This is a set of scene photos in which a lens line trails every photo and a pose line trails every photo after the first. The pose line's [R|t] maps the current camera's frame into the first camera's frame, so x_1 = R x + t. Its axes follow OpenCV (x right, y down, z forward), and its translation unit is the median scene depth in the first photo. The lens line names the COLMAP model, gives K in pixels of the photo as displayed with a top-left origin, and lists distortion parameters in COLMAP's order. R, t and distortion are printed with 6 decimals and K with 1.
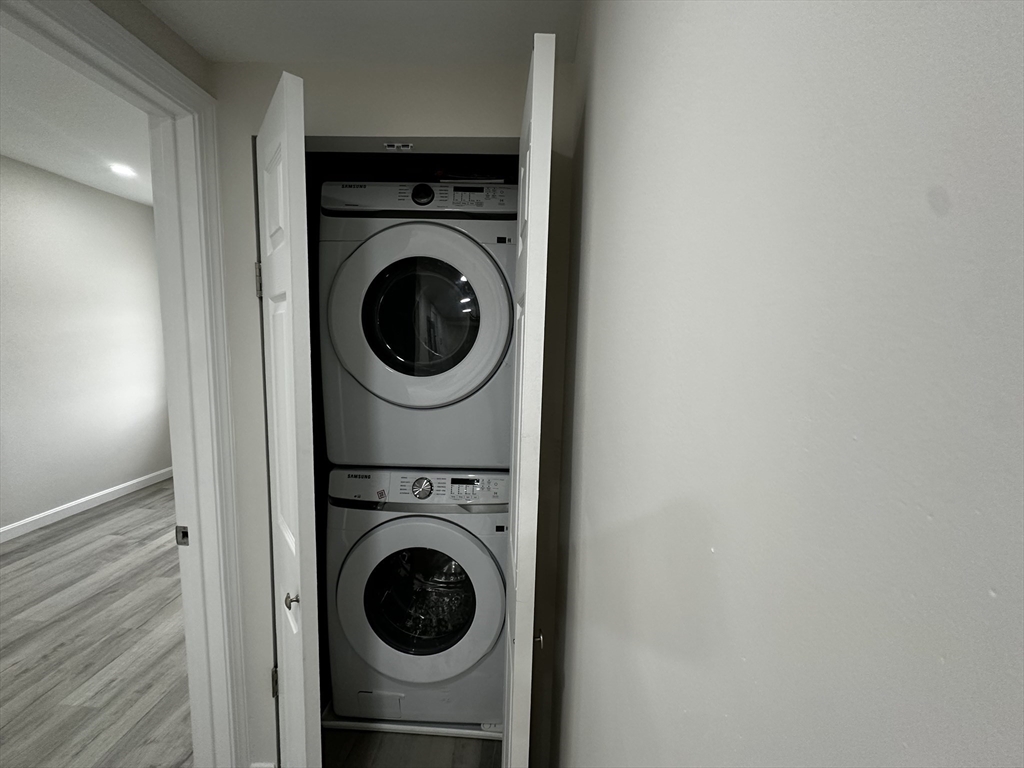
lens RADIAL K [[408.8, 0, 508.5], [0, 408.8, 388.4], [0, 0, 1]] dist [-0.000404, -0.000015]
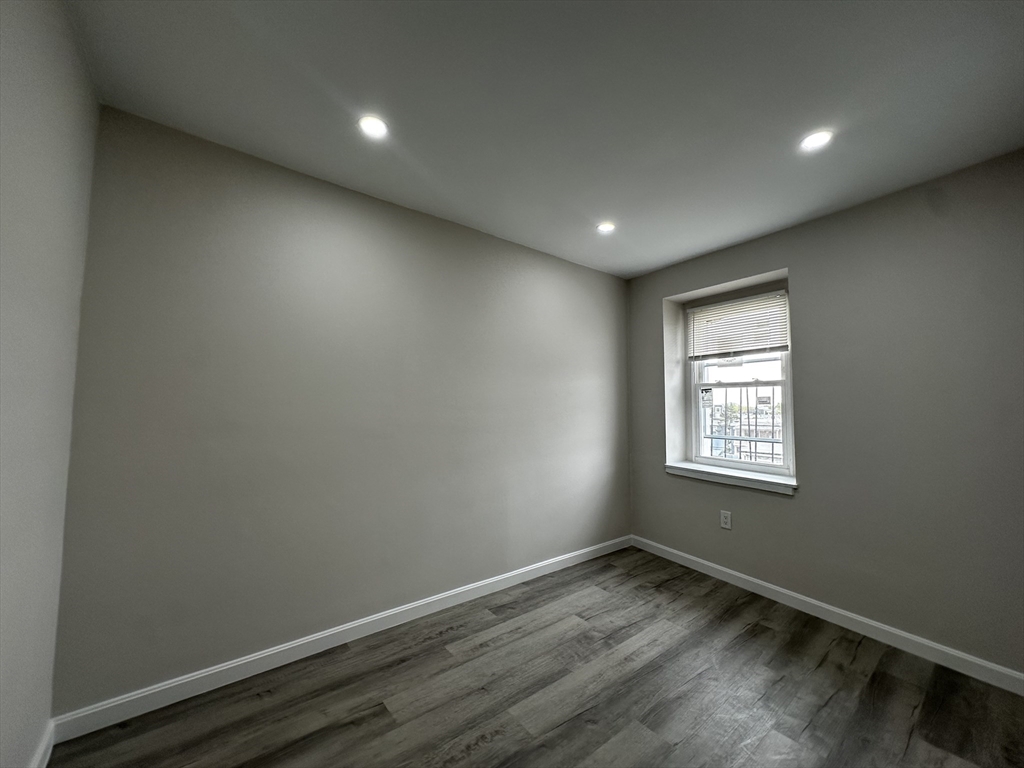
lens RADIAL K [[408.8, 0, 508.3], [0, 408.8, 381.2], [0, 0, 1]] dist [-0.000404, -0.000015]
pose [[0.654490, -0.056111, -0.753985, -0.383336], [-0.098956, 0.982307, -0.159001, 0.016407], [0.749567, 0.178677, 0.637358, 0.240565]]
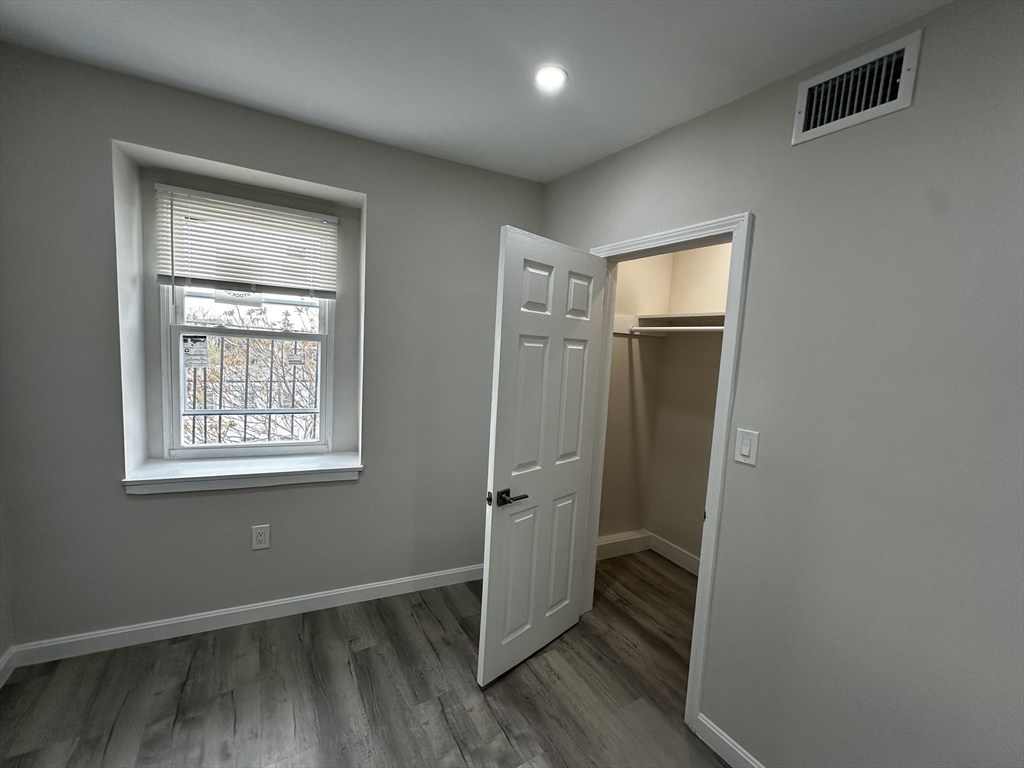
lens RADIAL K [[408.8, 0, 511.5], [0, 408.8, 386.5], [0, 0, 1]] dist [-0.000404, -0.000015]
pose [[0.822737, -0.017339, 0.568157, -0.903644], [0.023167, 0.999727, -0.003037, -0.116974], [-0.567950, 0.015661, 0.822914, 0.566767]]
